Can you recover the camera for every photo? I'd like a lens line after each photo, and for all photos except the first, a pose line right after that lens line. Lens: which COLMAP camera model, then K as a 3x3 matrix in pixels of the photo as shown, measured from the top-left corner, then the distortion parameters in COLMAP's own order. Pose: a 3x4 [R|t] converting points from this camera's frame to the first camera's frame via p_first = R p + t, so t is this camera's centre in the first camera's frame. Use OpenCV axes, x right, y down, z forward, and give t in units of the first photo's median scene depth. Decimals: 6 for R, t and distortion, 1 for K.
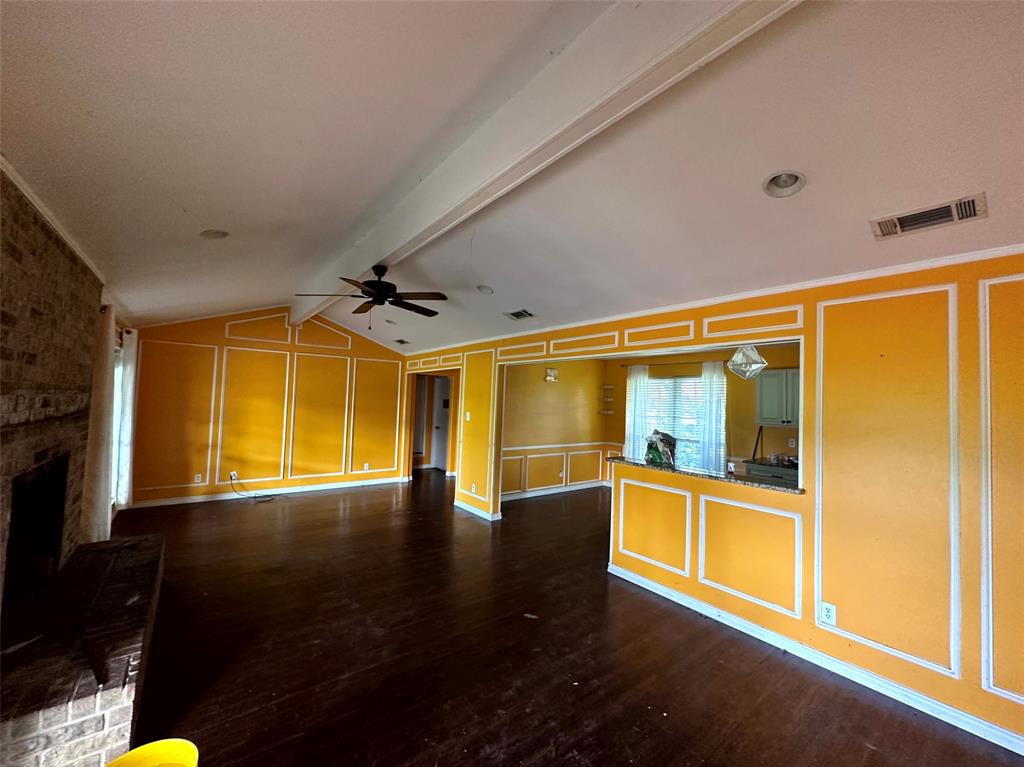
lens RADIAL K [[407.1, 0, 509.1], [0, 407.1, 384.7], [0, 0, 1]] dist [-0.003961, 0.000097]
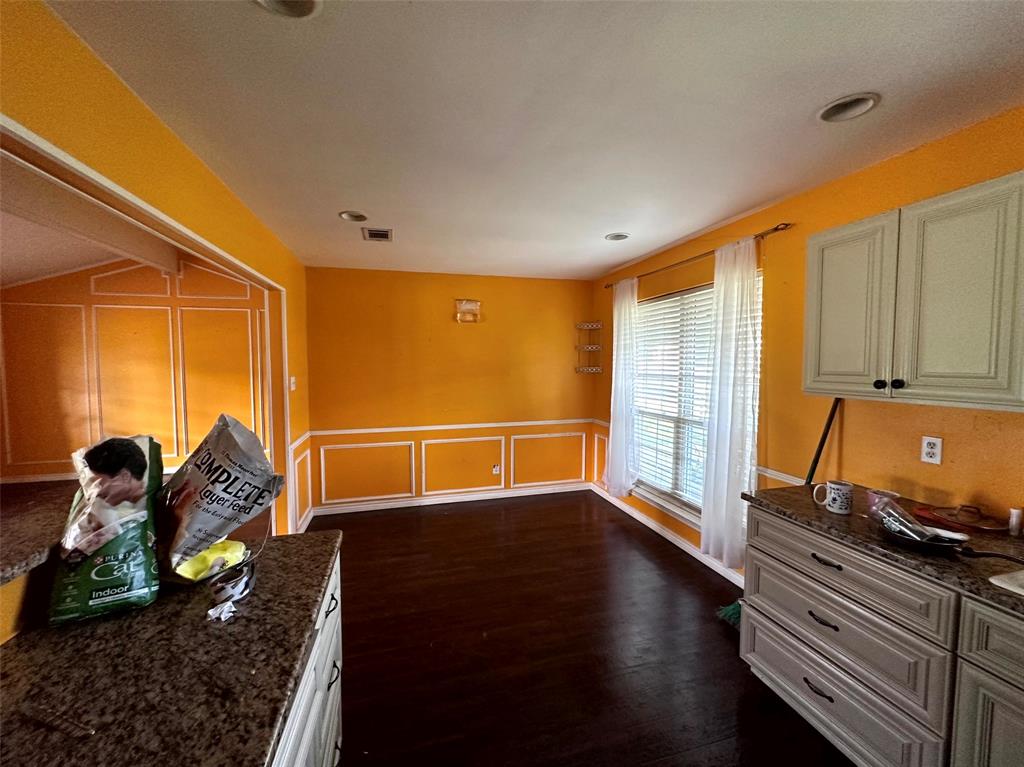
lens RADIAL K [[407.1, 0, 512.8], [0, 407.1, 381.6], [0, 0, 1]] dist [-0.003961, 0.000097]
pose [[0.925243, -0.013830, -0.379123, 0.390791], [0.044795, 0.996327, 0.072976, 0.039675], [0.376721, -0.084504, 0.922464, 0.444137]]
